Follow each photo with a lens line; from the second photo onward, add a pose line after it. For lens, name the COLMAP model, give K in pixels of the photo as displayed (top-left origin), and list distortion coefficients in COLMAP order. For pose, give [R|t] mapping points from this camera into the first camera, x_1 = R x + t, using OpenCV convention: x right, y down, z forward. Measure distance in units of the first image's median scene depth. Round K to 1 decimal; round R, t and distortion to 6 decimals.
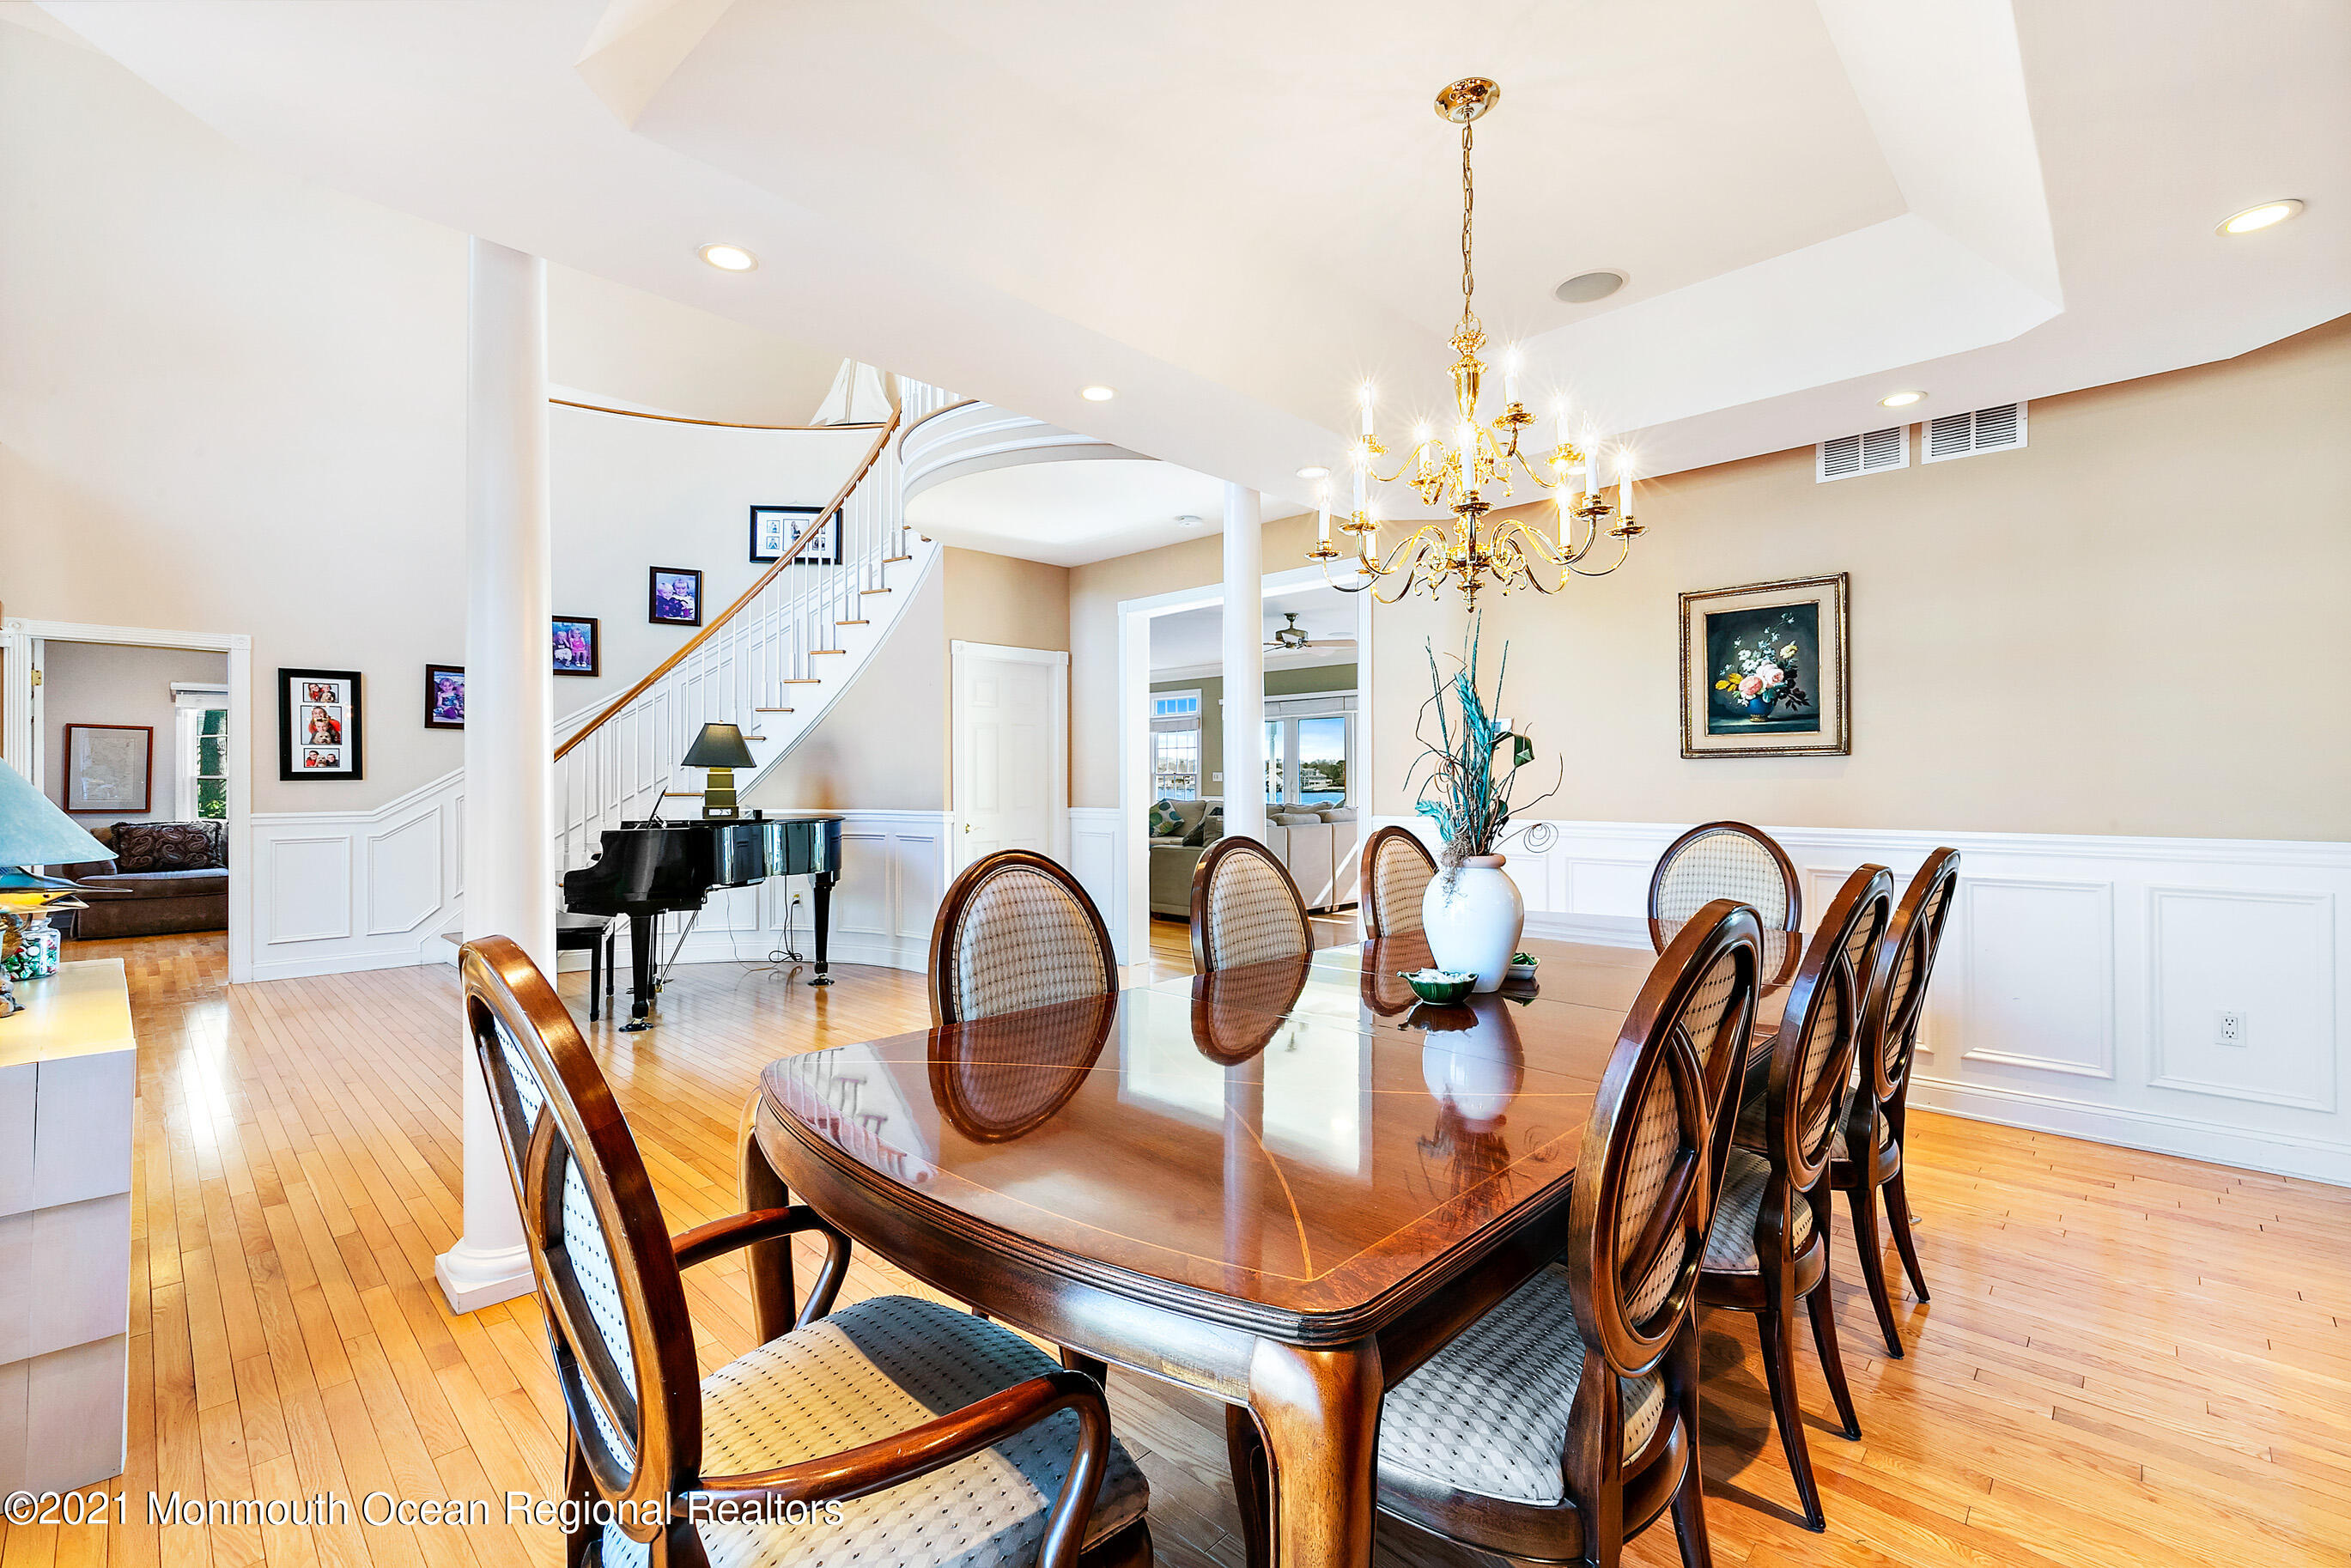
lens RADIAL K [[993.1, 0, 1179.1], [0, 993.1, 776.9], [0, 0, 1]] dist [0.005305, 0.000151]
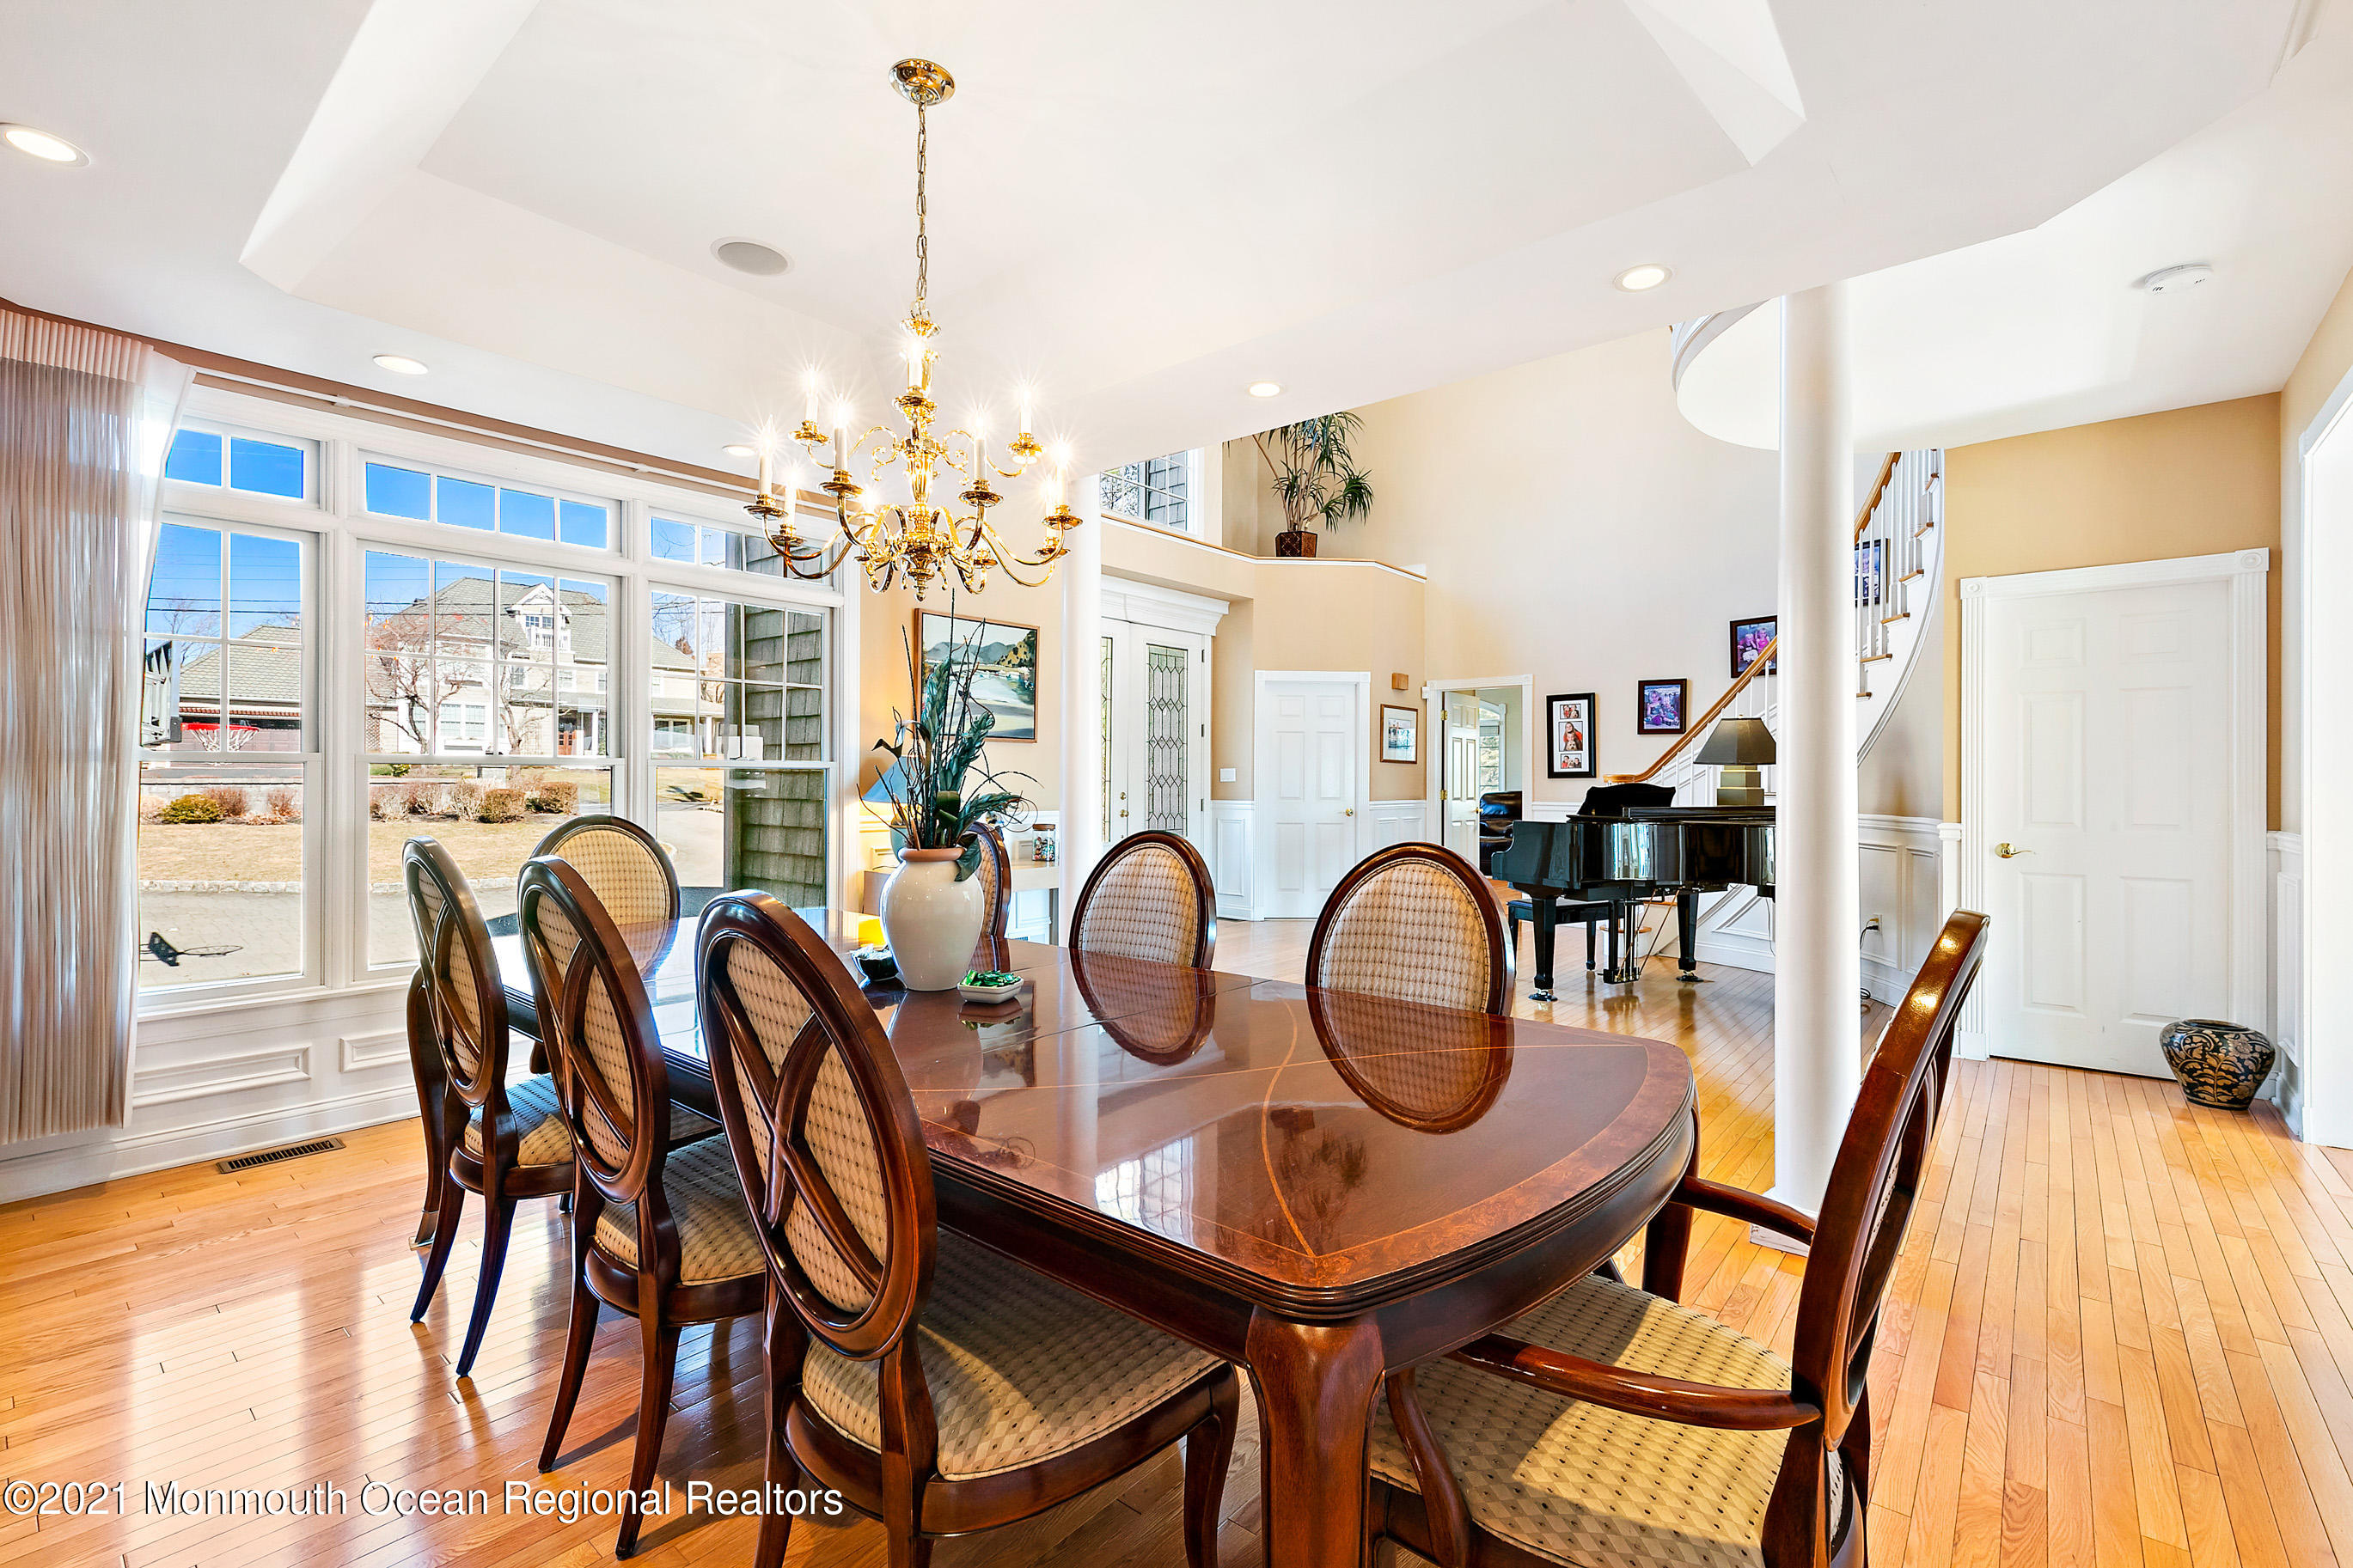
lens RADIAL K [[1032.0, 0, 1178.9], [0, 1032.0, 779.0], [0, 0, 1]] dist [0.003025, -0.000003]
pose [[0.059561, 0.000953, -0.998224, 0.456987], [-0.001537, 0.999998, 0.000863, 0.003652], [0.998223, 0.001483, 0.059562, 0.402377]]
